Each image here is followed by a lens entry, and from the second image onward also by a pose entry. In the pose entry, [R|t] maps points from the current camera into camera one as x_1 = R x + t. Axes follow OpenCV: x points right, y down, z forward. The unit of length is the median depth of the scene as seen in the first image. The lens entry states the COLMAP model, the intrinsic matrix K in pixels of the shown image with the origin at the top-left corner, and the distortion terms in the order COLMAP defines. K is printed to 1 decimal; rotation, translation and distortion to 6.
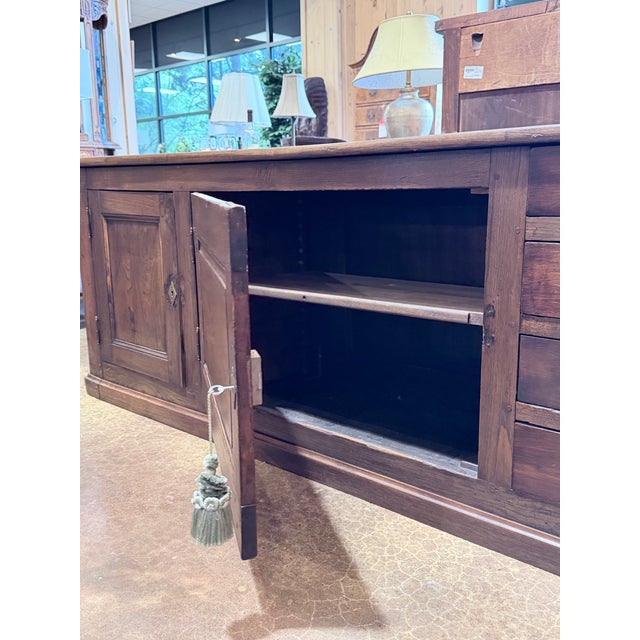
lens RADIAL K [[642.1, 0, 320.6], [0, 642.1, 317.9], [0, 0, 1]] dist [0.136633, -0.289804]
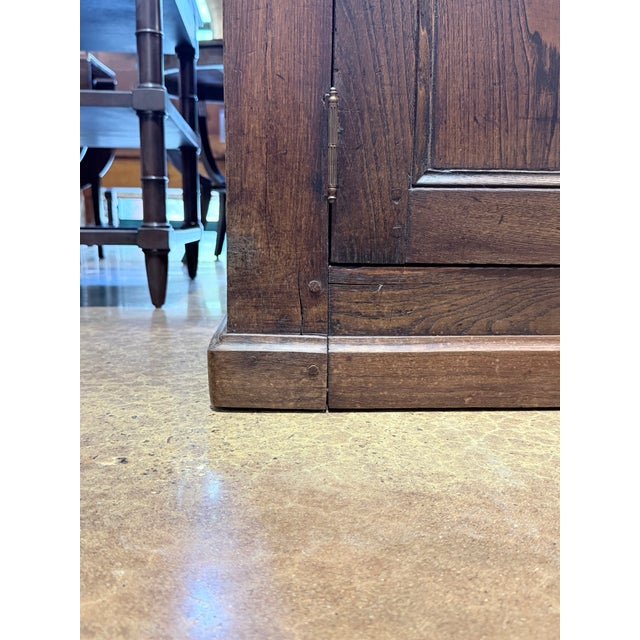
lens RADIAL K [[642.1, 0, 320.6], [0, 642.1, 317.9], [0, 0, 1]] dist [0.136633, -0.289804]
pose [[0.741430, -0.102569, 0.663145, -0.621871], [0.126634, 0.991879, 0.011830, 0.099558], [-0.658973, 0.075205, 0.748397, 0.949893]]
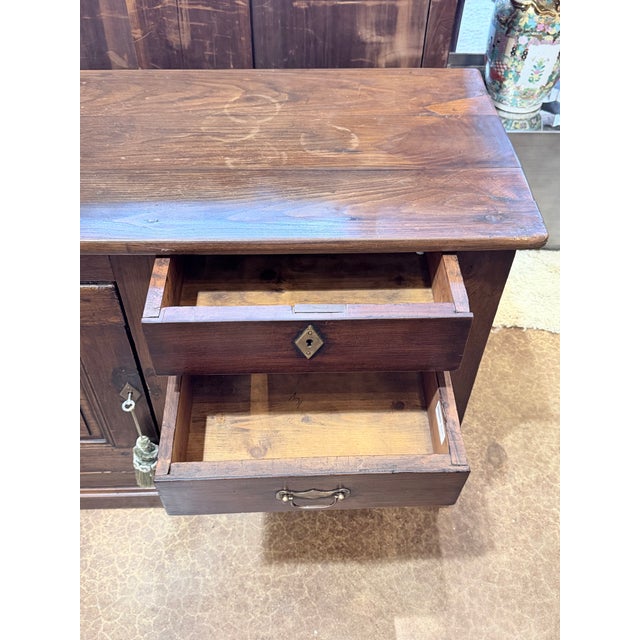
lens RADIAL K [[642.1, 0, 320.6], [0, 642.1, 317.9], [0, 0, 1]] dist [0.136633, -0.289804]
pose [[0.733477, -0.481057, 0.480203, 0.017274], [0.117384, 0.785512, 0.607612, -0.417487], [-0.669501, -0.389301, 0.632623, 0.164445]]
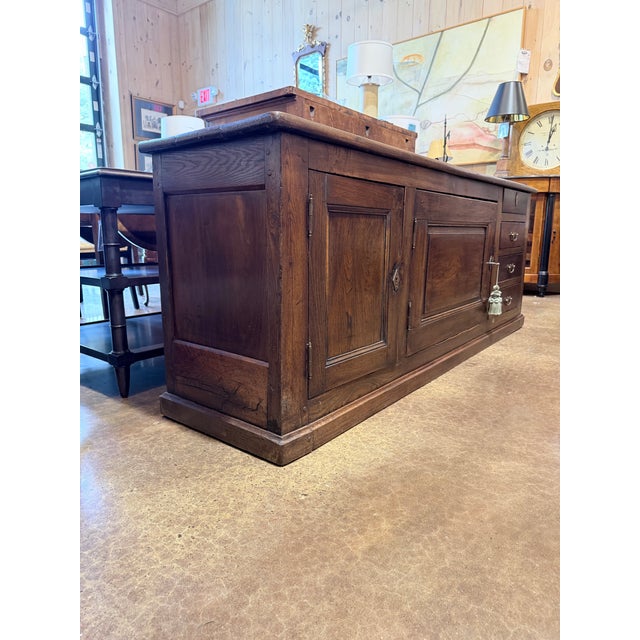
lens RADIAL K [[463.2, 0, 320.0], [0, 463.2, 320.0], [0, 0, 1]] dist [0.007298, -0.004538]
pose [[-0.056687, -0.175346, 0.982874, -1.015566], [0.204463, 0.961553, 0.183334, -0.143954], [-0.977232, 0.211354, -0.018655, 1.159966]]
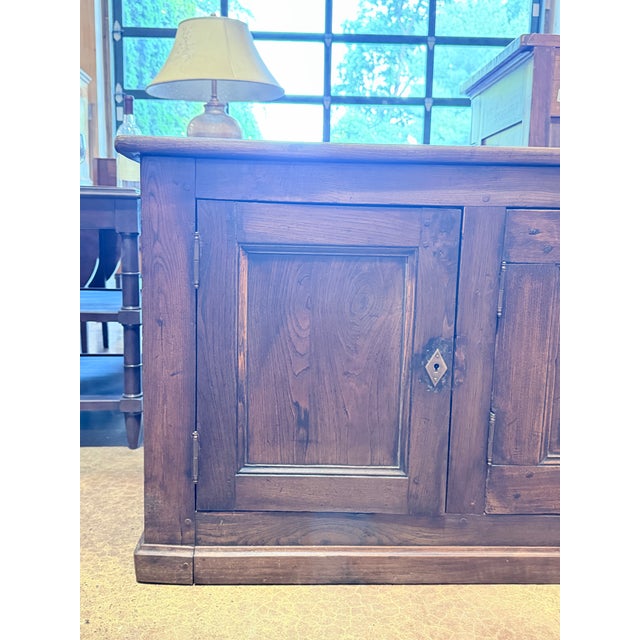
lens RADIAL K [[642.1, 0, 320.6], [0, 642.1, 317.9], [0, 0, 1]] dist [0.136633, -0.289804]
pose [[0.725522, -0.073976, 0.684211, -0.738244], [0.112442, 0.993588, -0.011805, -0.091400], [-0.678951, 0.085499, 0.729188, 0.616008]]
